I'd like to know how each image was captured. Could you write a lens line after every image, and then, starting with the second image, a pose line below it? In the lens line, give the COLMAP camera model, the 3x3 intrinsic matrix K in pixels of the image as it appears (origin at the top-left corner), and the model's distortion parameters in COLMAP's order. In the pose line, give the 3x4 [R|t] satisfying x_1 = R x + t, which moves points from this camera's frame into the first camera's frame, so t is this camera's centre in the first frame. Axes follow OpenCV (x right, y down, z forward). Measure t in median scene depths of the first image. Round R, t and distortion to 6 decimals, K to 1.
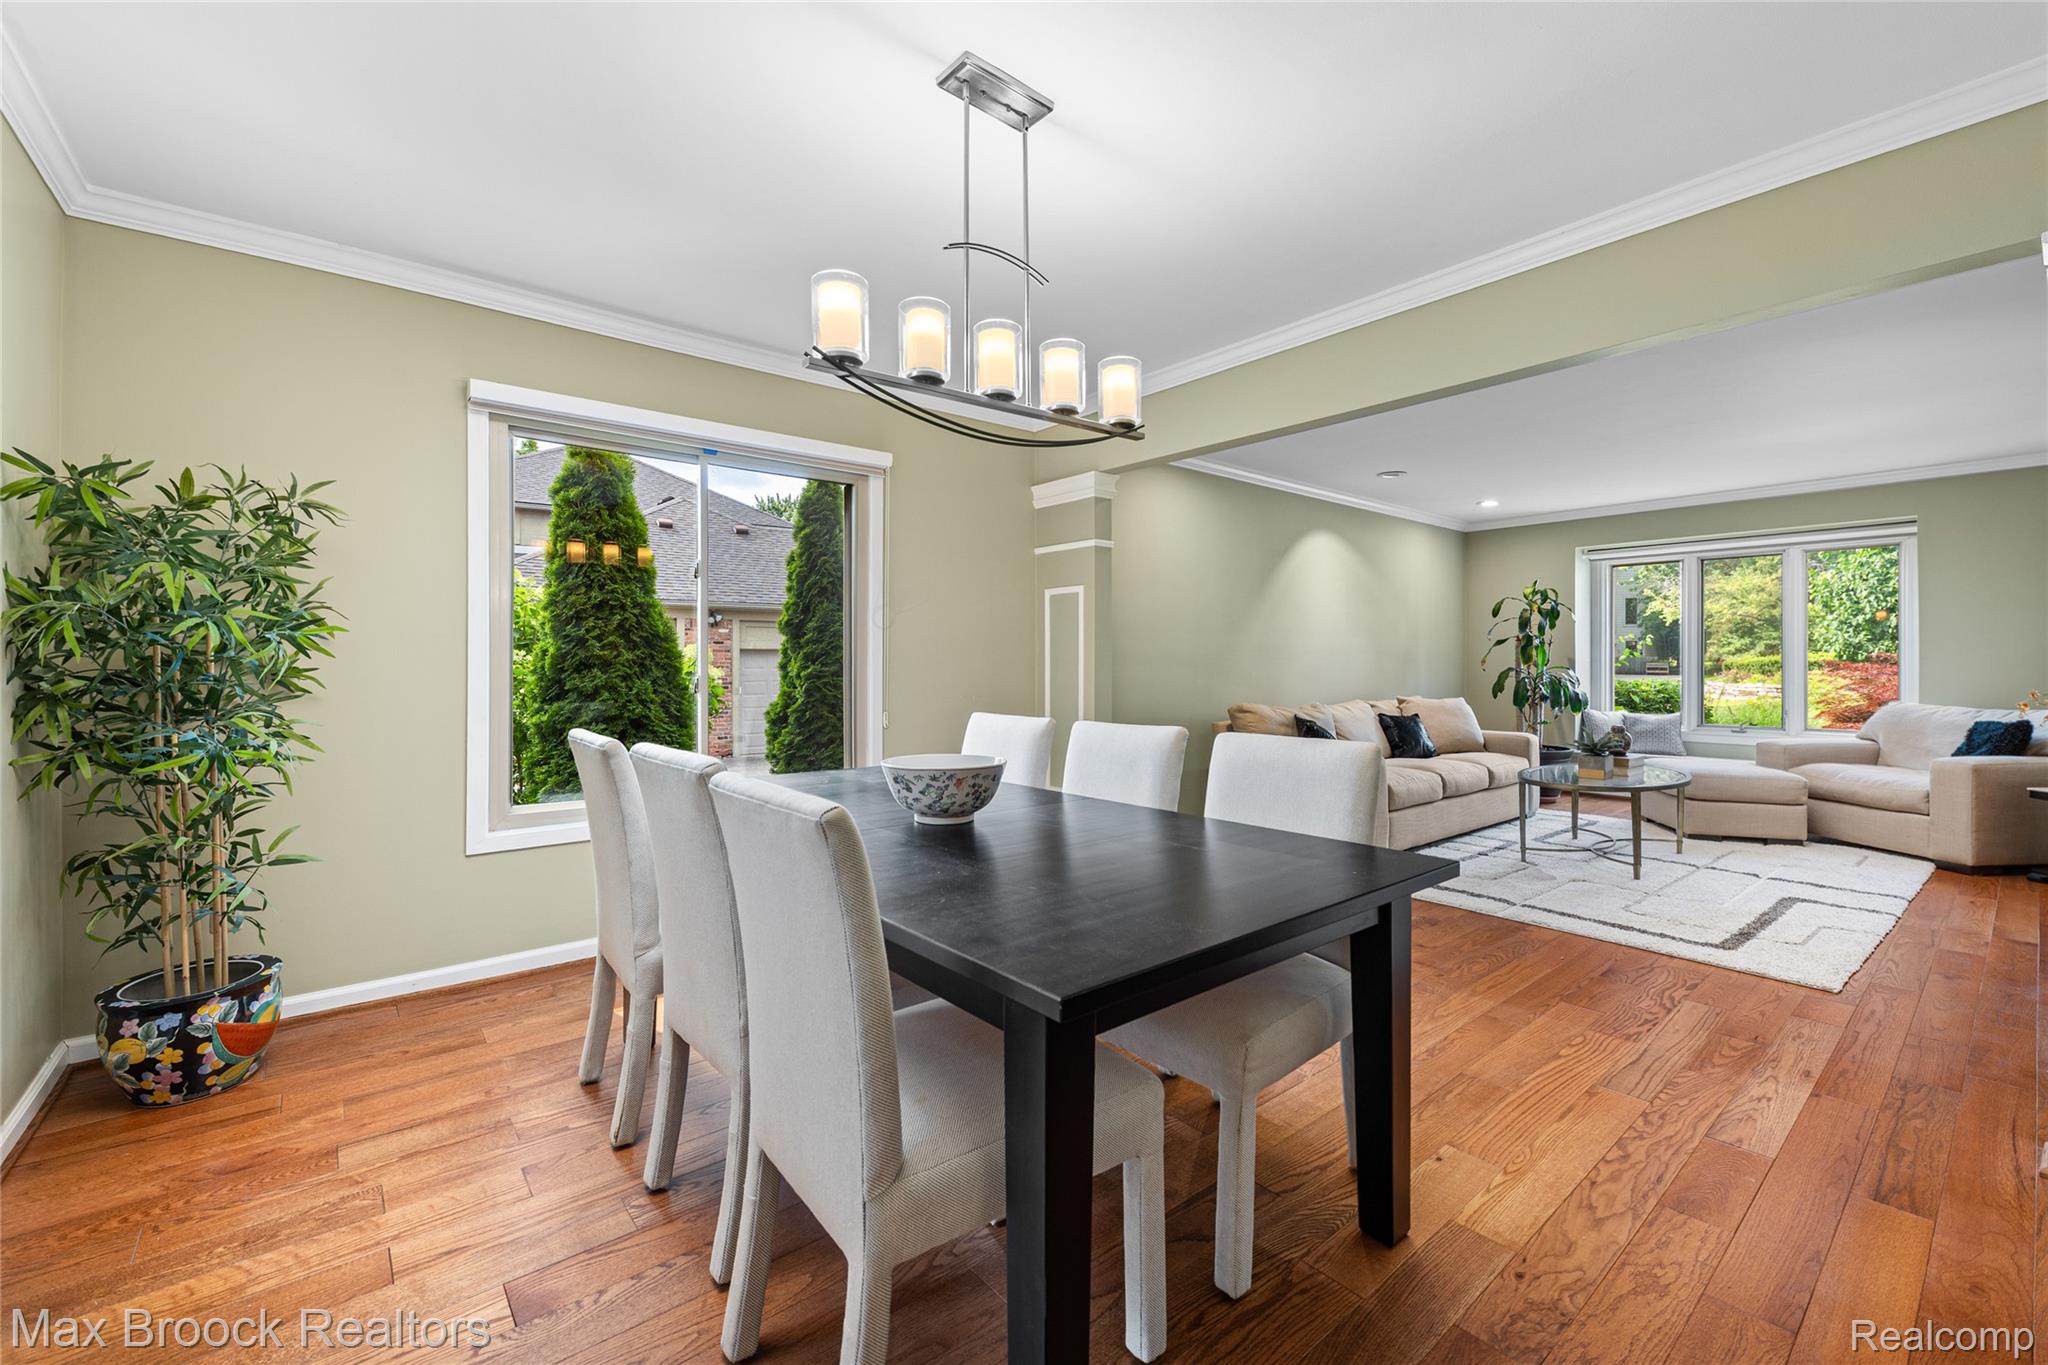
lens RADIAL K [[839.6, 0, 1021.5], [0, 839.6, 669.5], [0, 0, 1]] dist [0.025104, -0.013225]
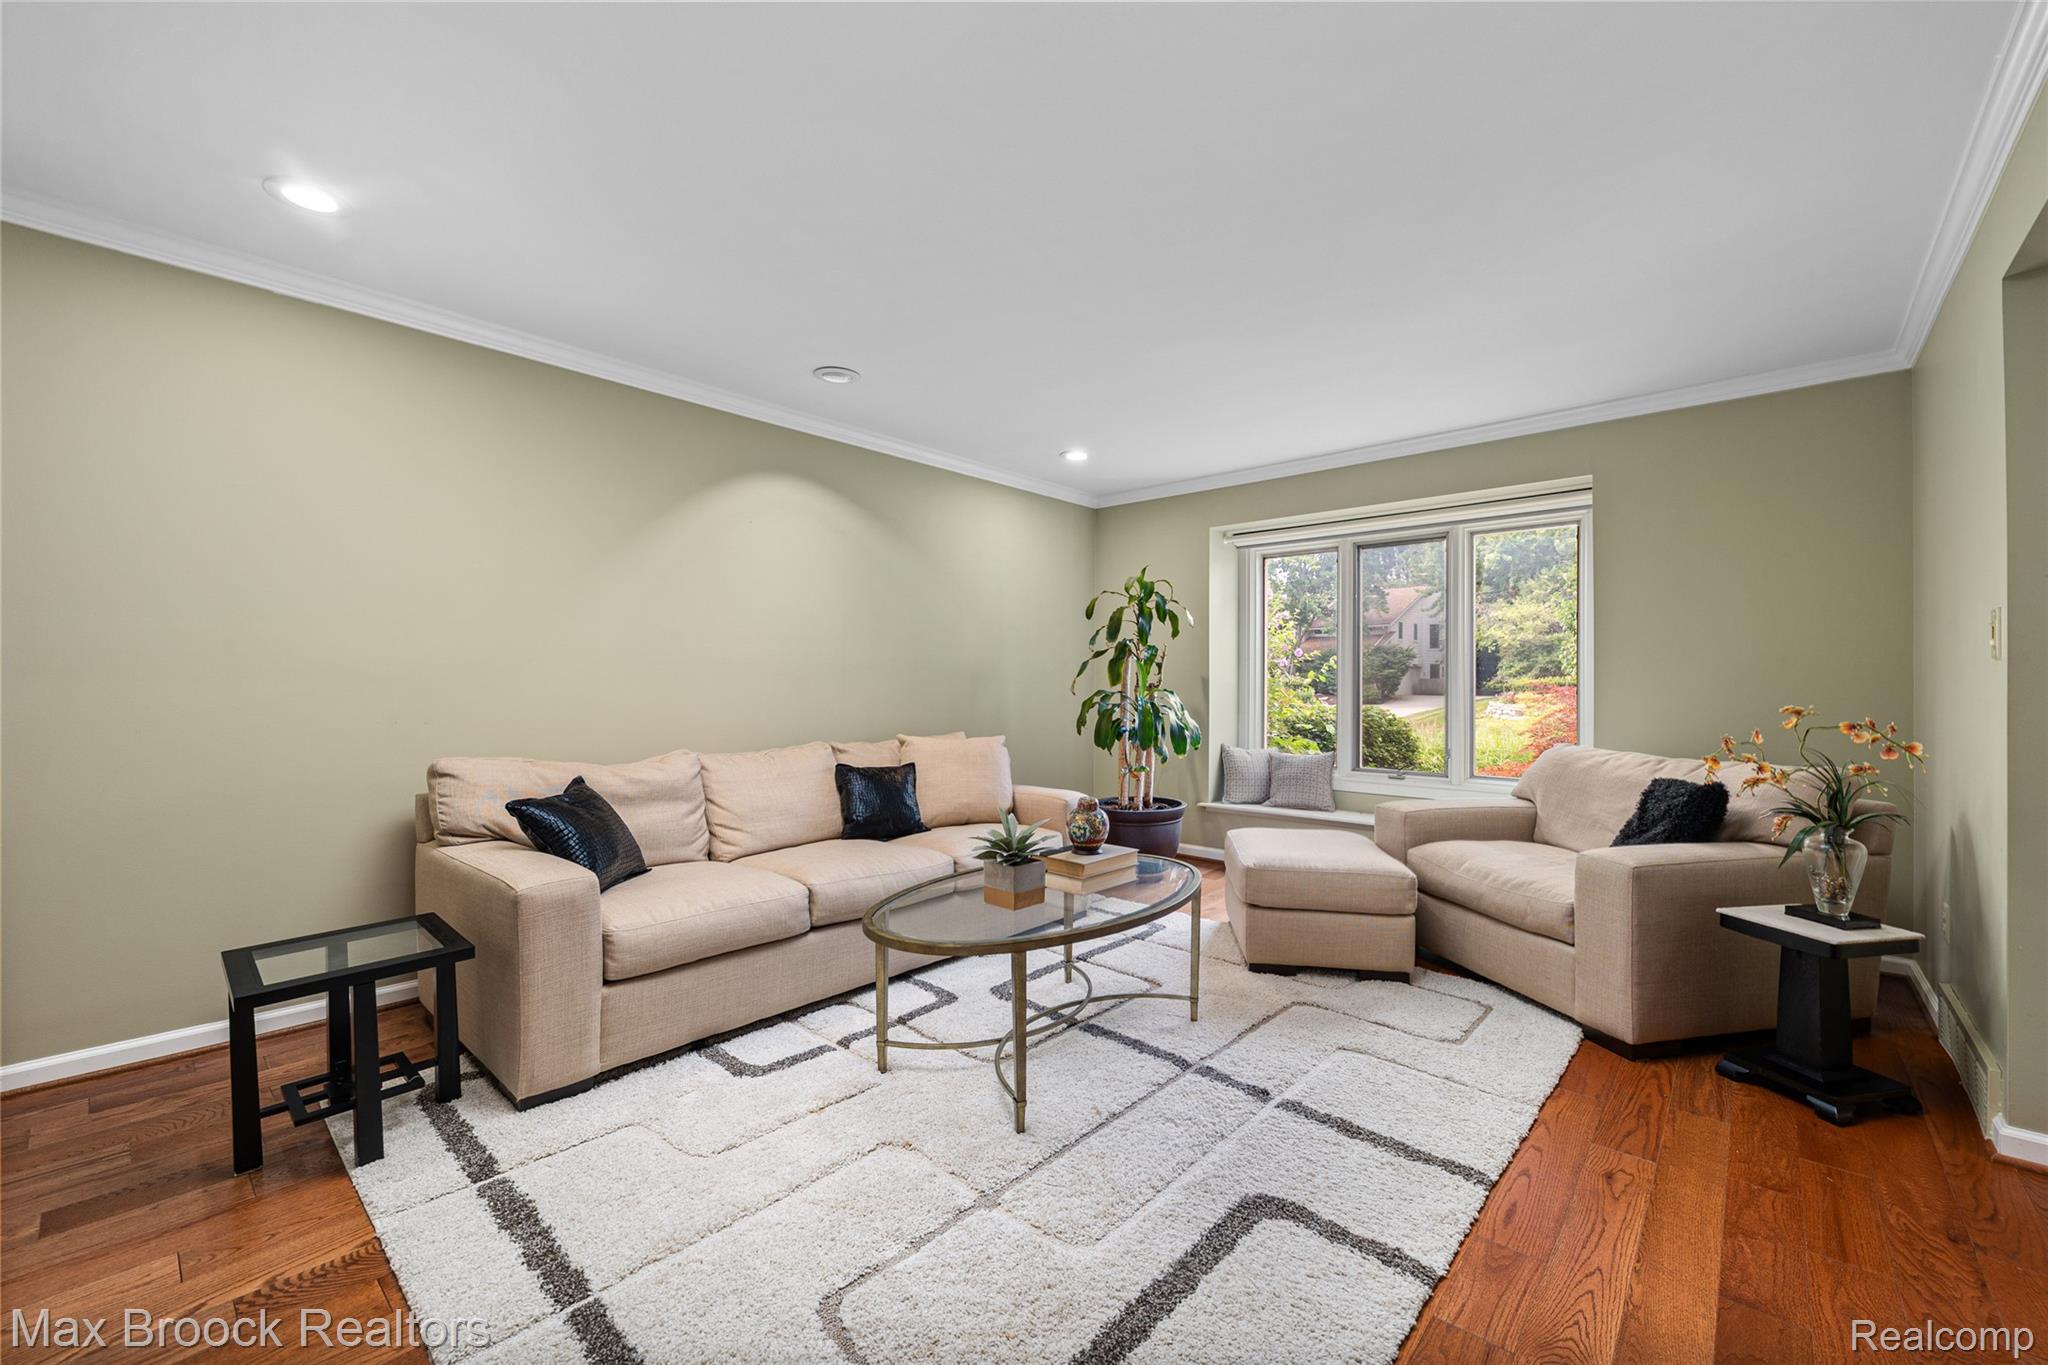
lens RADIAL K [[826.4, 0, 1024.0], [0, 826.4, 682.5], [0, 0, 1]] dist [0.000612, 0.000021]
pose [[0.988939, 0.005006, 0.148240, 0.515247], [-0.004018, 0.999968, -0.006963, -0.005046], [-0.148270, 0.006291, 0.988927, 0.414751]]
